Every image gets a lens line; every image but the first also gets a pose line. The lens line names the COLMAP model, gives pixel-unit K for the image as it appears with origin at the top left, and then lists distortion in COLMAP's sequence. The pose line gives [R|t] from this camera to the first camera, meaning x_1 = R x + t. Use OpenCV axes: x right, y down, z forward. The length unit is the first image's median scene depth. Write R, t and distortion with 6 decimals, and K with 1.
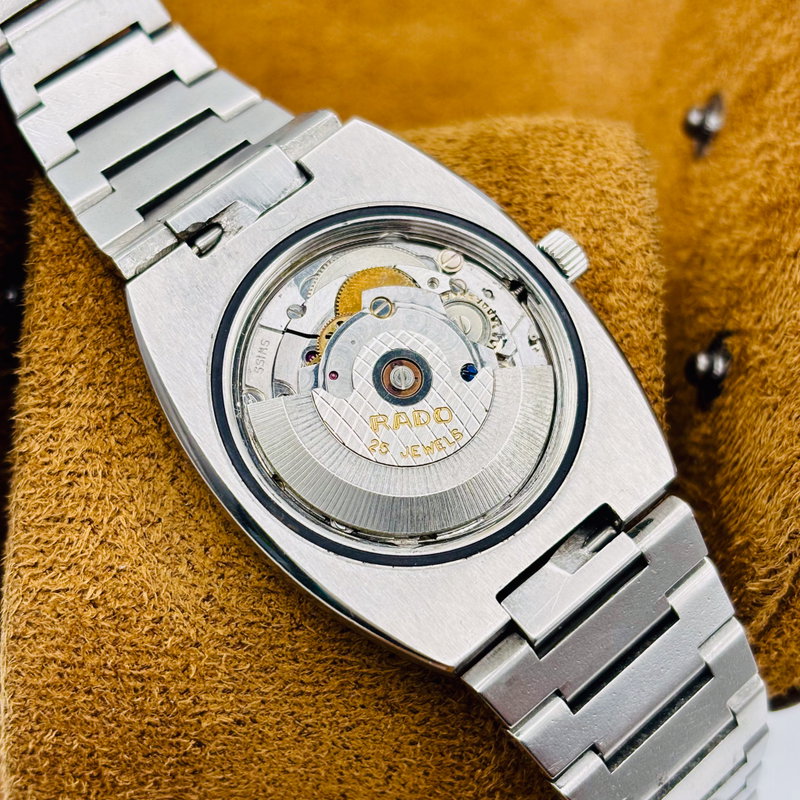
lens RADIAL K [[1692.2, 0, 398.5], [0, 1692.2, 400.5], [0, 0, 1]] dist [-0.083520, 0.000000]
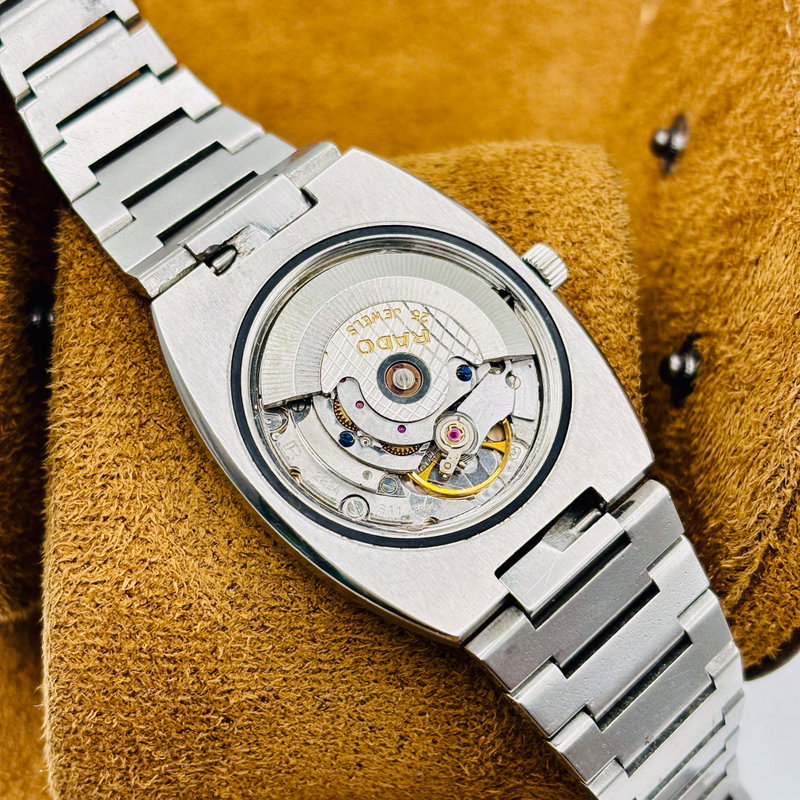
lens RADIAL K [[1692.2, 0, 402.7], [0, 1692.2, 400.1], [0, 0, 1]] dist [-0.083520, 0.000000]
pose [[0.999510, -0.026932, 0.015924, -0.015801], [0.027144, 0.999544, -0.013248, 0.013169], [-0.015560, 0.013674, 0.999785, -0.100658]]
